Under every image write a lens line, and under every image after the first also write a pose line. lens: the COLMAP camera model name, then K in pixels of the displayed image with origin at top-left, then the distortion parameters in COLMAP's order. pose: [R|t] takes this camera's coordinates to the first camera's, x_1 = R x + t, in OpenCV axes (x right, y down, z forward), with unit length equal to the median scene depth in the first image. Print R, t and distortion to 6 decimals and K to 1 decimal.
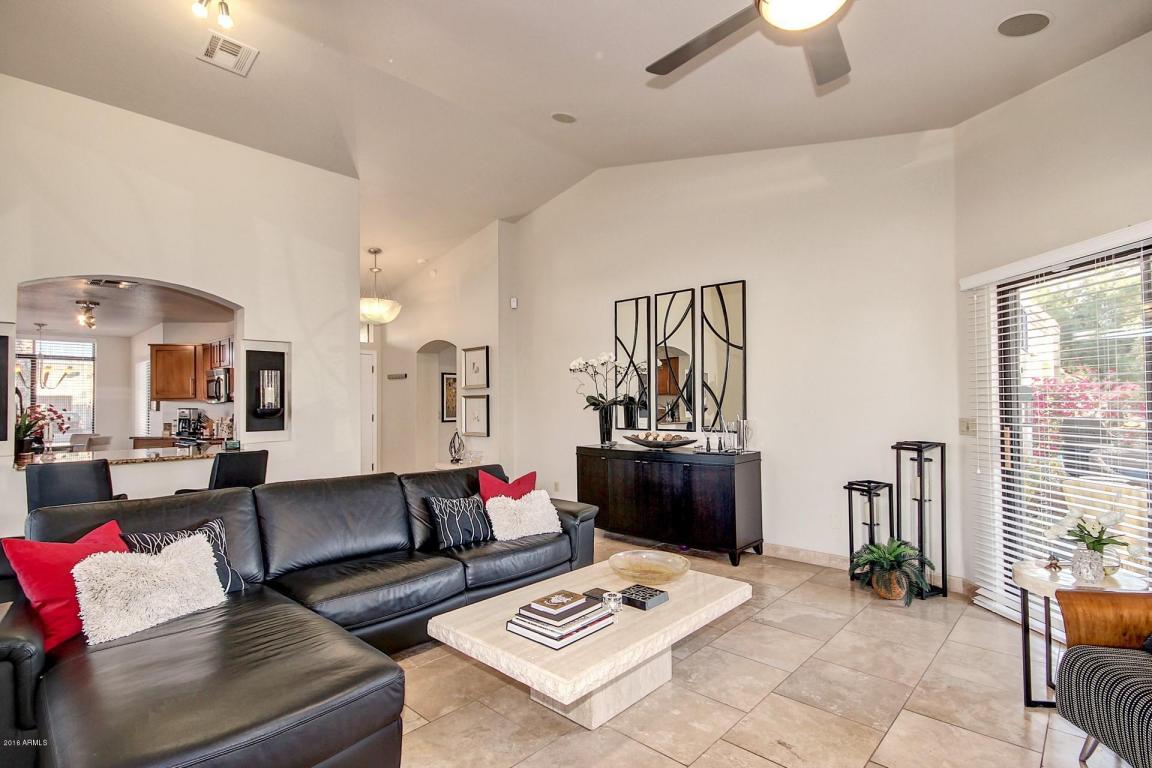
lens RADIAL K [[550.0, 0, 579.3], [0, 550.0, 390.0], [0, 0, 1]] dist [0.003979, 0.000984]
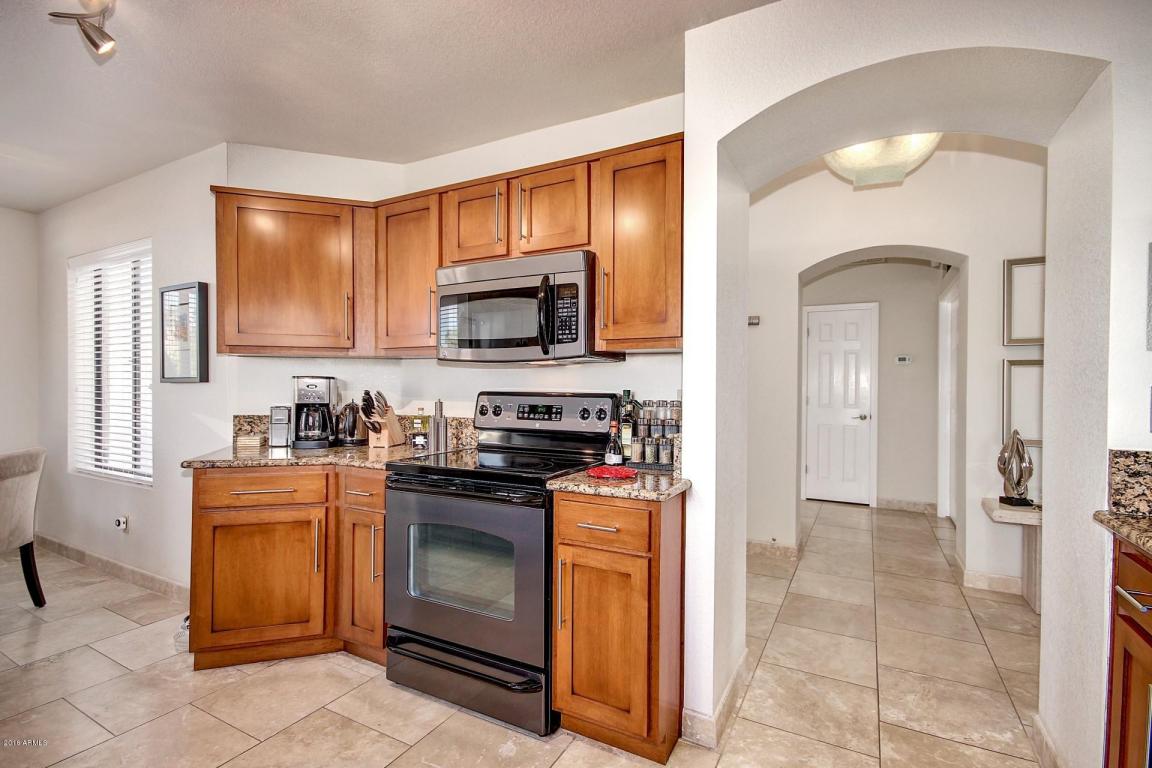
lens RADIAL K [[532.7, 0, 578.6], [0, 532.7, 389.9], [0, 0, 1]] dist [0.022036, -0.017035]
pose [[0.970763, 0.010245, 0.239823, -0.630218], [-0.018991, 0.999235, 0.034186, 0.025906], [-0.239289, -0.037741, 0.970215, 0.602348]]
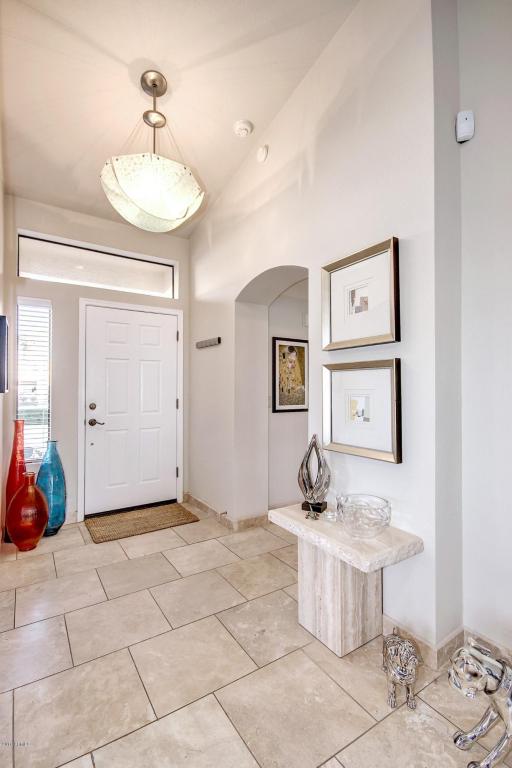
lens RADIAL K [[366.6, 0, 256.0], [0, 366.6, 384.0], [0, 0, 1]] dist [0.003979, 0.000984]
pose [[0.969335, 0.000778, -0.245741, -0.179327], [0.002394, 0.999918, 0.012608, 0.021066], [0.245731, -0.012810, 0.969253, 0.631743]]
